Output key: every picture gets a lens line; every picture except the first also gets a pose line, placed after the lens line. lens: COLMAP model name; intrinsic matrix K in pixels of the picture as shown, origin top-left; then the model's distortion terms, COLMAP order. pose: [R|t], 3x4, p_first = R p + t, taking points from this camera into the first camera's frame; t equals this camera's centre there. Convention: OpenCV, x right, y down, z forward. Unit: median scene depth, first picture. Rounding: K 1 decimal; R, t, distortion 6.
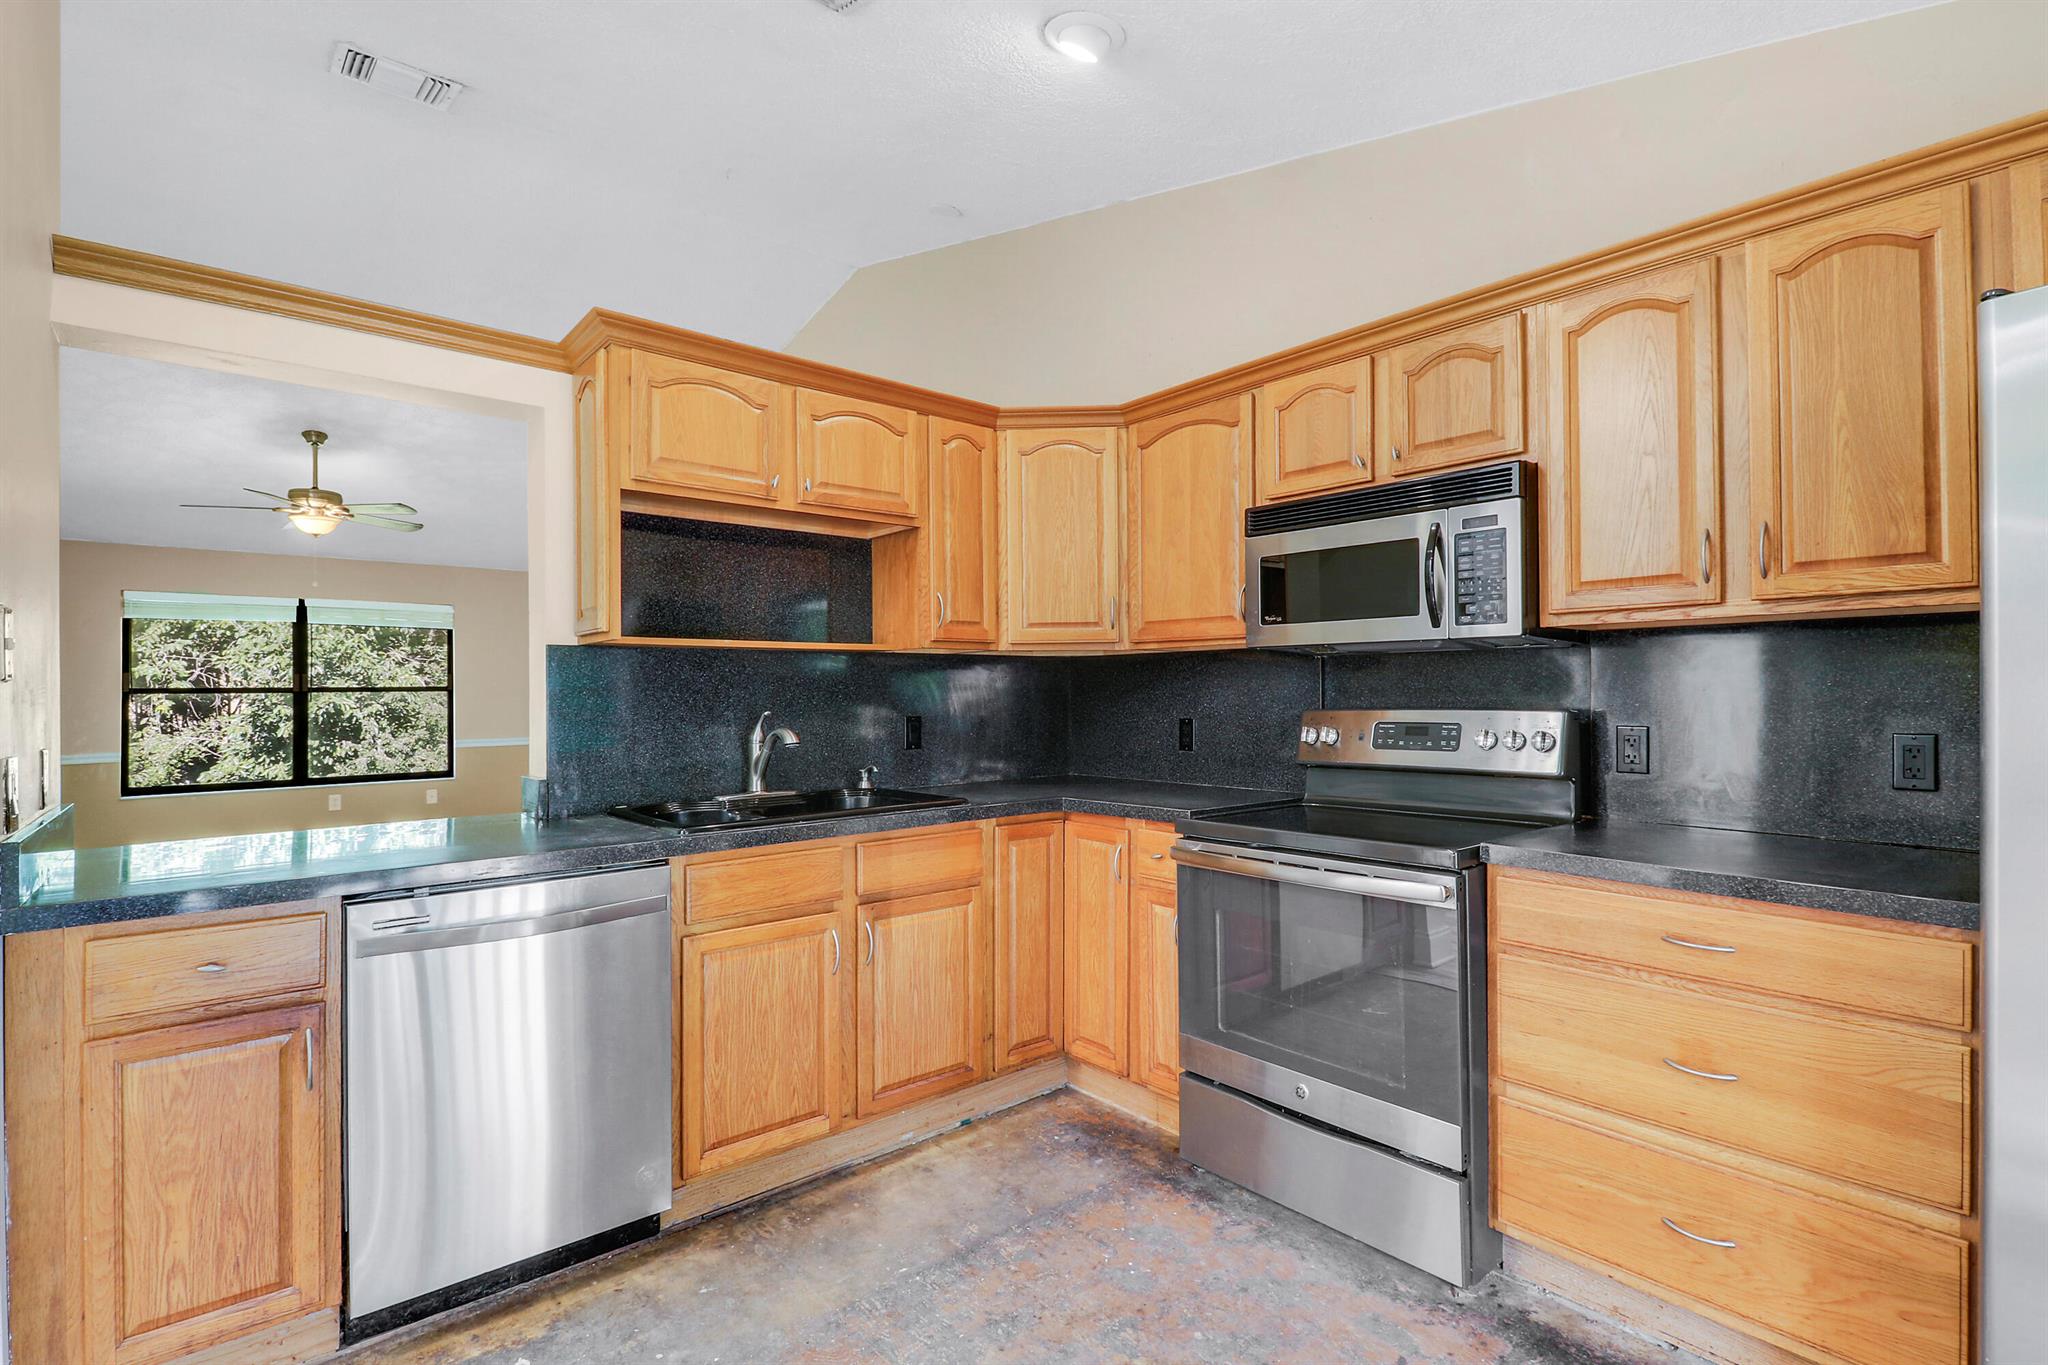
lens RADIAL K [[942.0, 0, 980.3], [0, 942.0, 706.5], [0, 0, 1]] dist [0.000189, -0.006399]
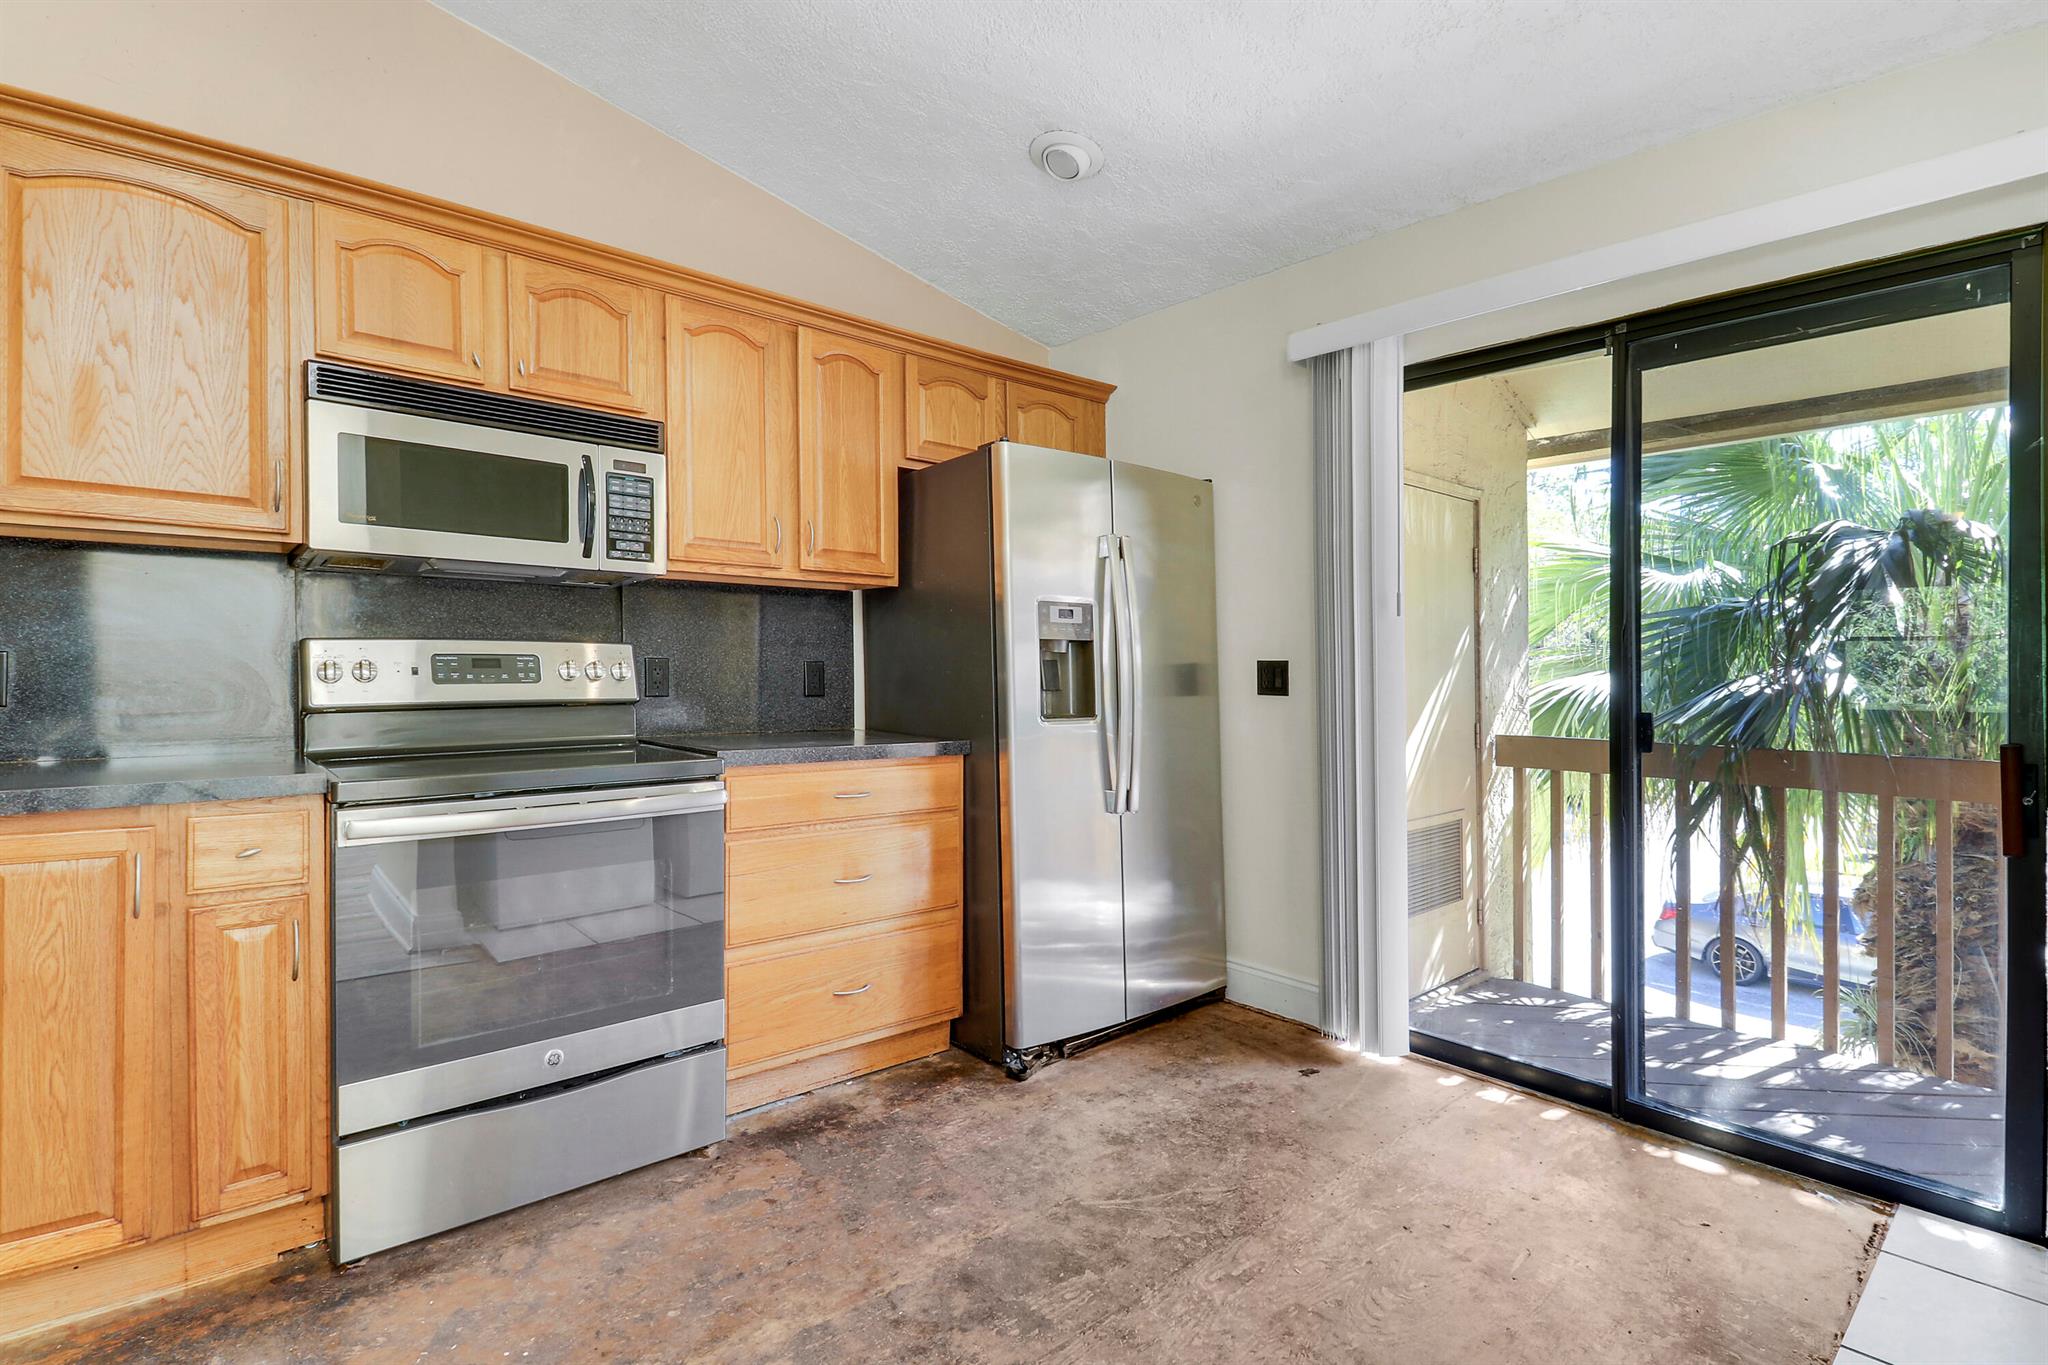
lens RADIAL K [[1009.9, 0, 1027.0], [0, 1009.9, 662.6], [0, 0, 1]] dist [0.015671, -0.000443]
pose [[-0.041135, 0.013003, 0.999069, -0.556794], [0.002938, 0.999913, -0.012893, 0.039722], [-0.999149, 0.002405, -0.041170, 0.502848]]
